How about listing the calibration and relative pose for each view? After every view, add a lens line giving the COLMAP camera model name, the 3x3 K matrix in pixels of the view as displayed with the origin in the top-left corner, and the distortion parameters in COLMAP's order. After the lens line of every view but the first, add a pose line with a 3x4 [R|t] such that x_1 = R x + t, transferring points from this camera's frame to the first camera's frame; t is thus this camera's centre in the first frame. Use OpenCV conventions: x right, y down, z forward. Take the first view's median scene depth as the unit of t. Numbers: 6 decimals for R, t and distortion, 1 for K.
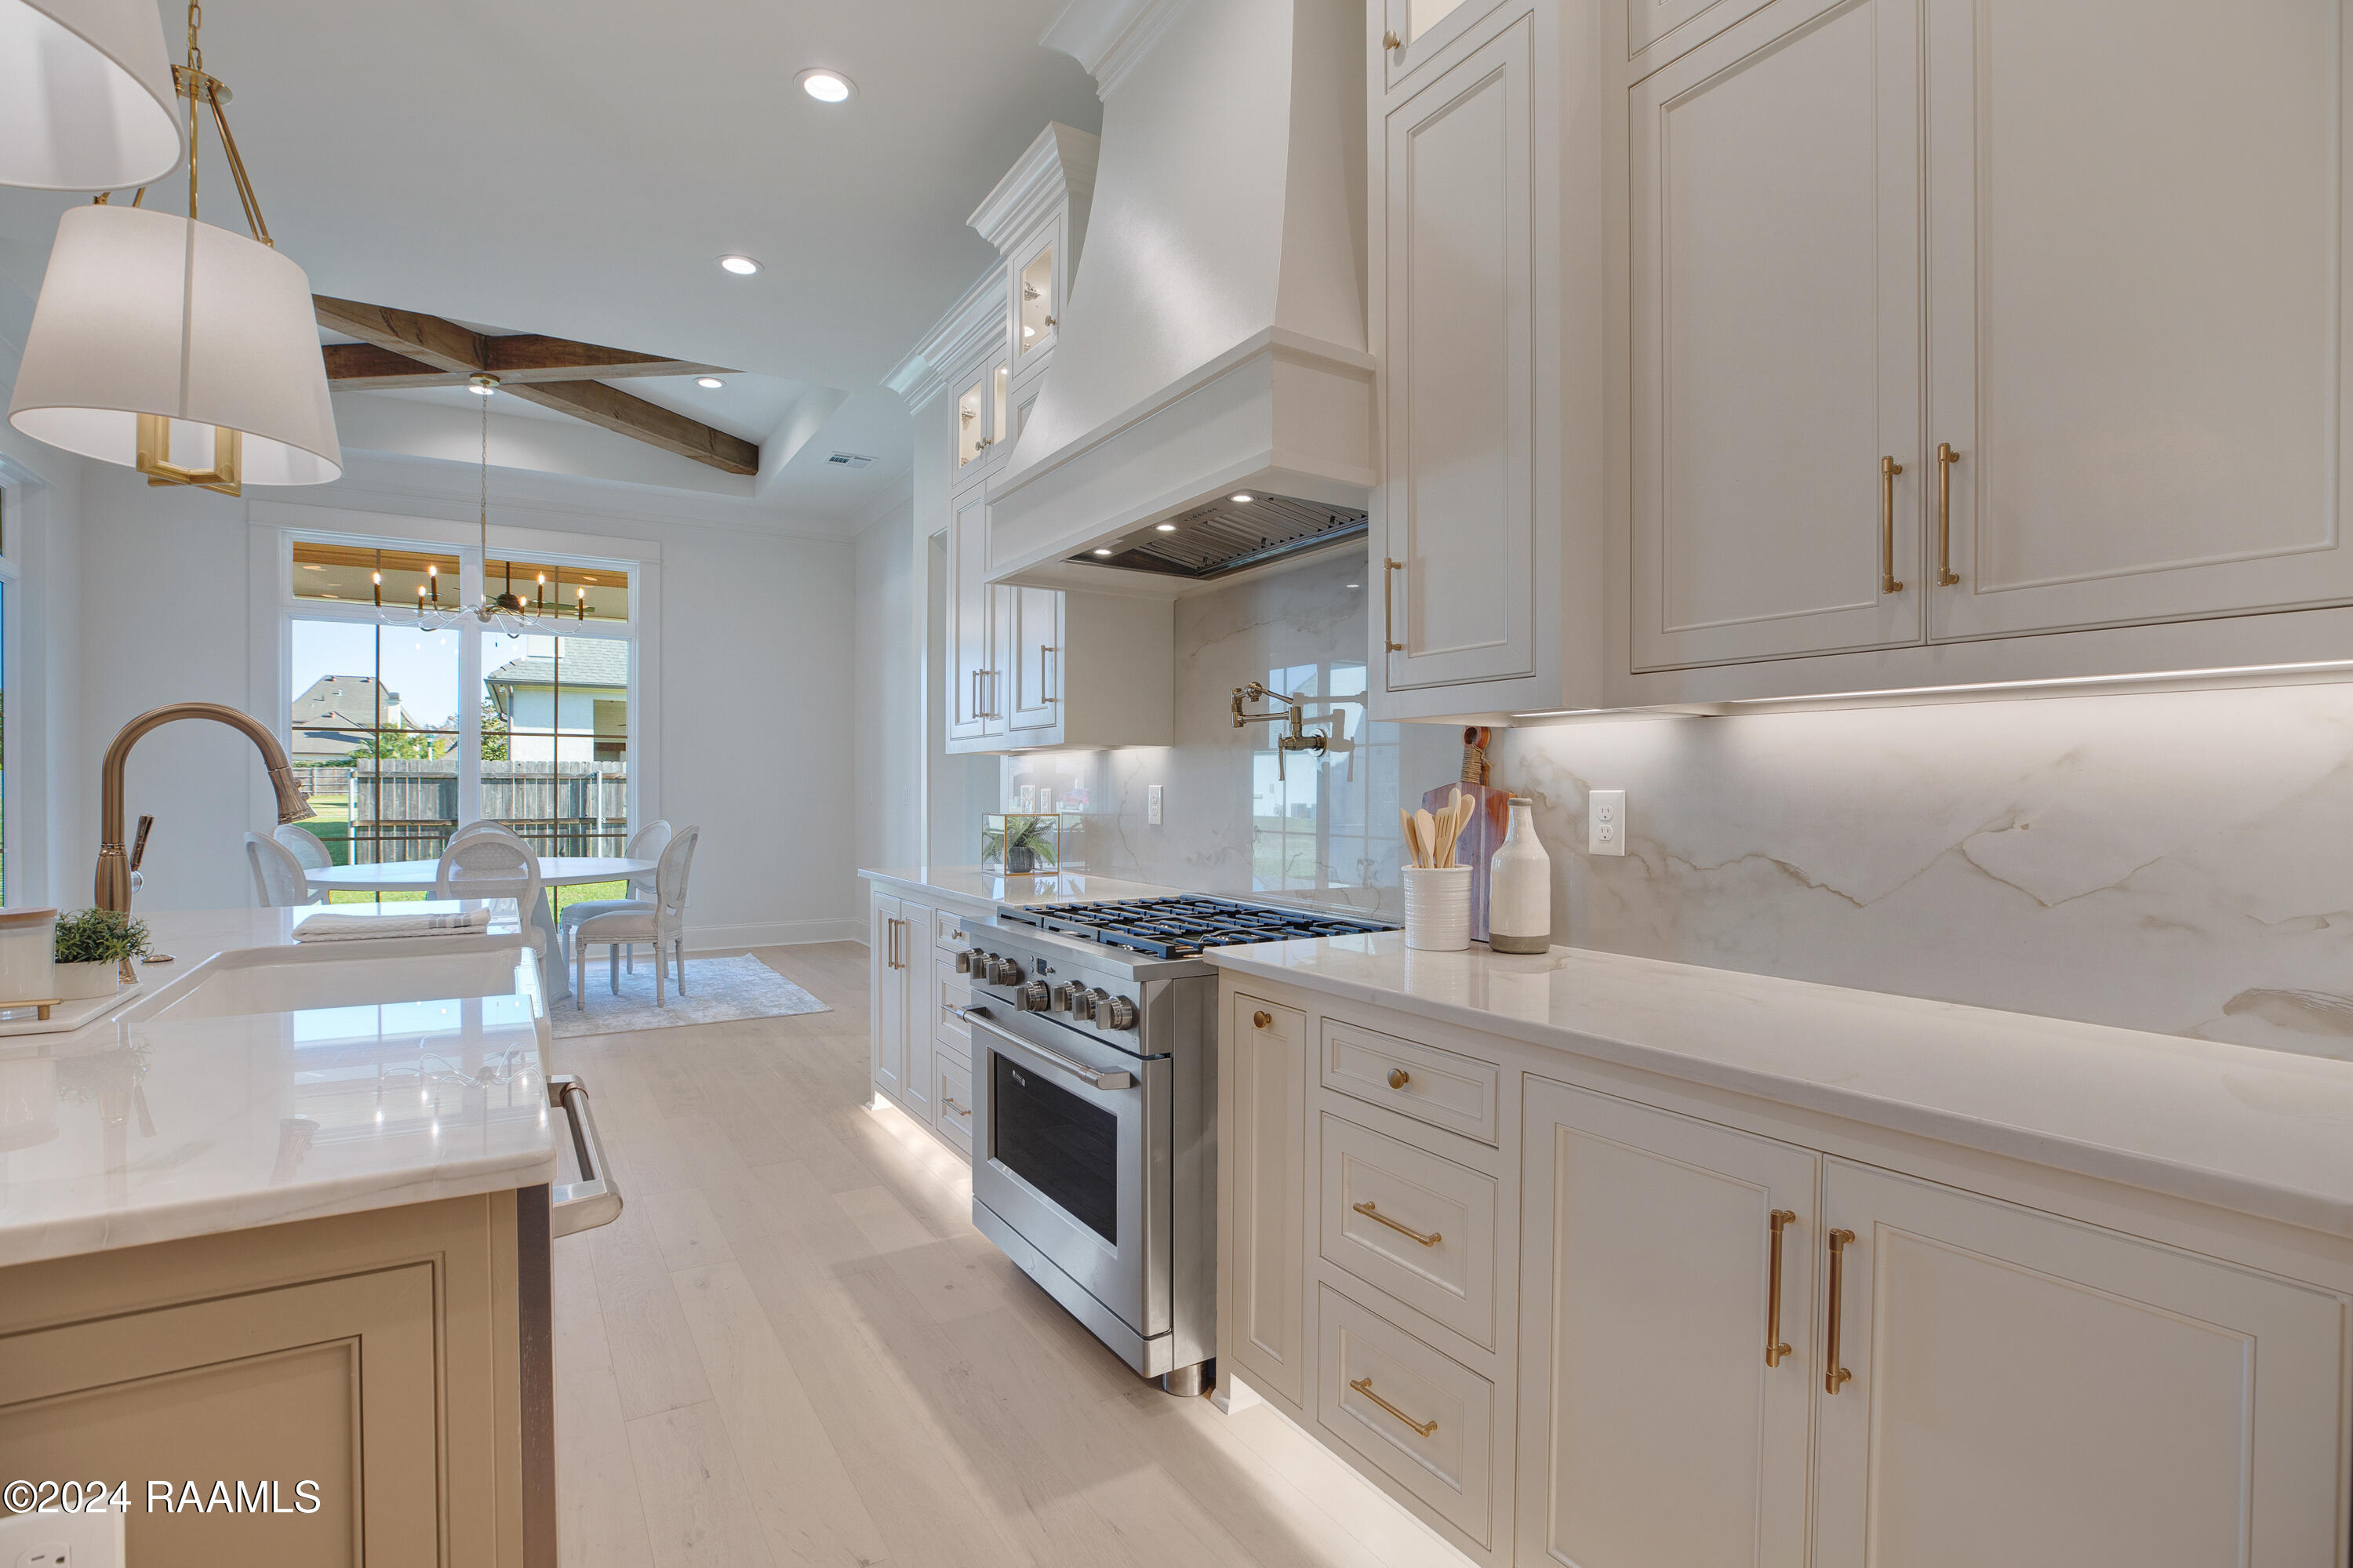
lens RADIAL K [[1079.3, 0, 1163.1], [0, 1079.3, 796.7], [0, 0, 1]] dist [-0.019808, -0.000145]
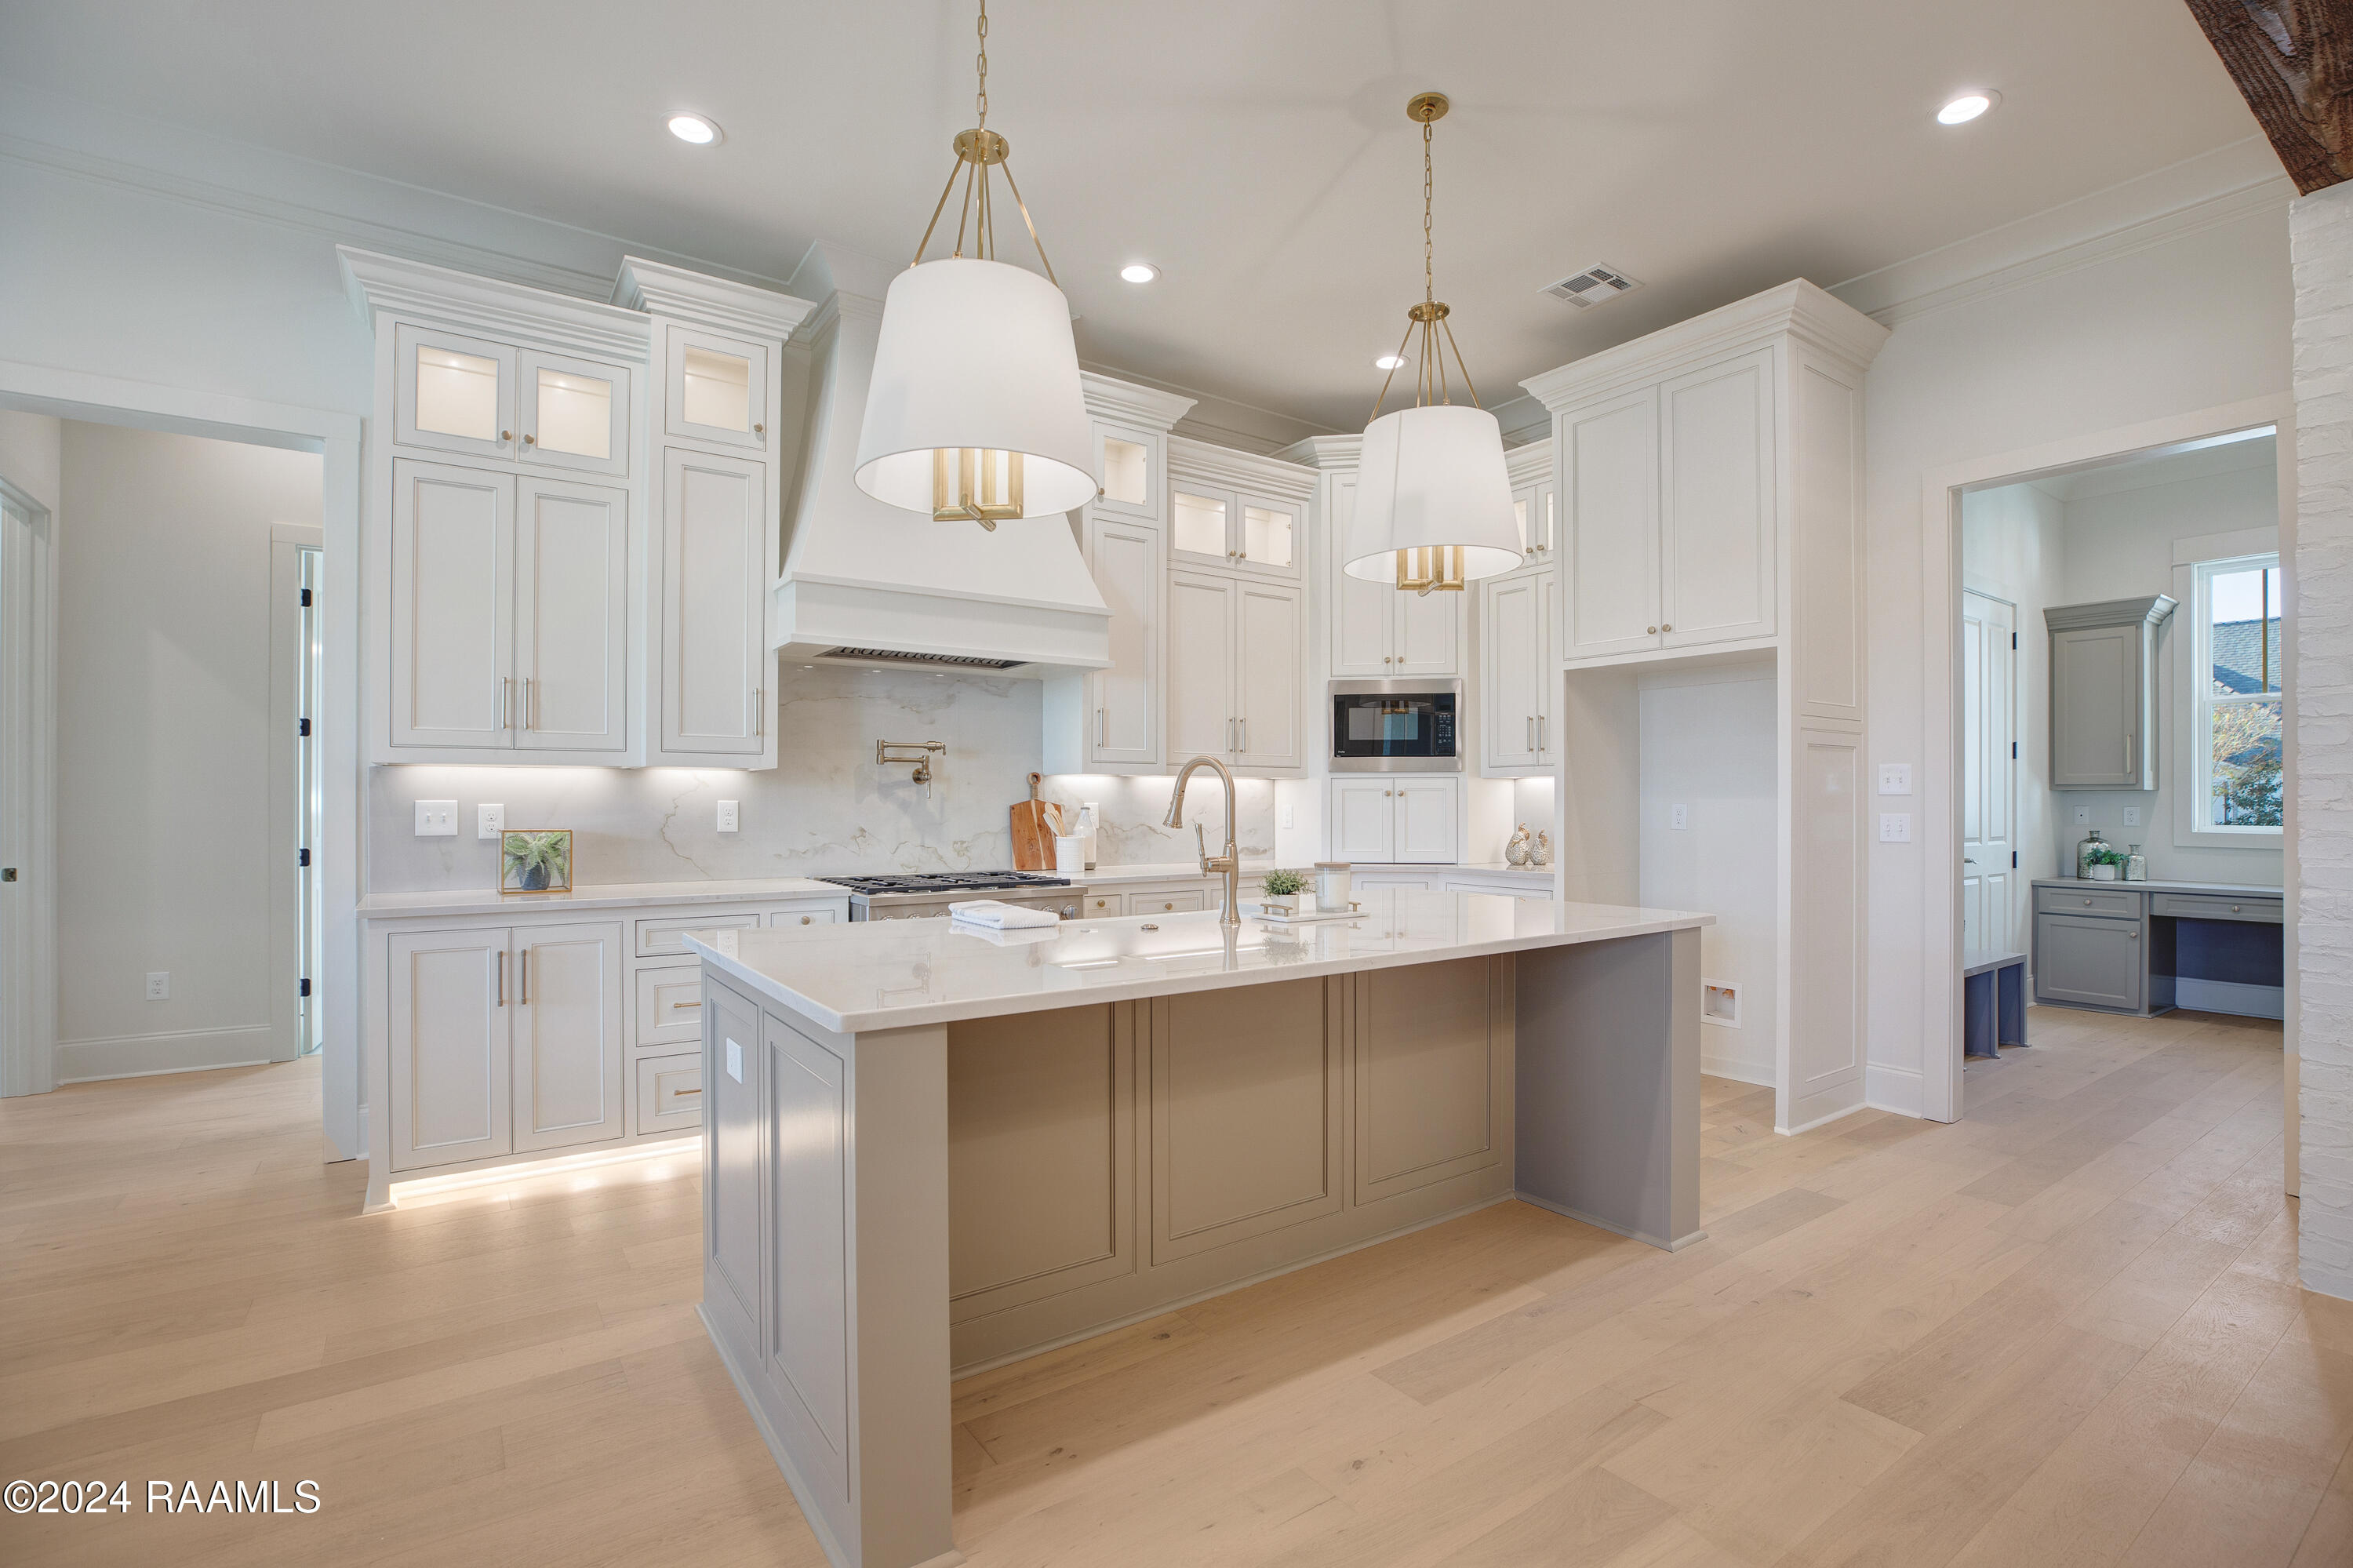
lens RADIAL K [[1079.3, 0, 1163.1], [0, 1079.3, 796.7], [0, 0, 1]] dist [-0.019808, -0.000145]
pose [[-0.061893, 0.000122, 0.998083, -2.191189], [0.002728, 0.999996, 0.000047, -0.021174], [-0.998079, 0.002725, -0.061894, 1.010515]]
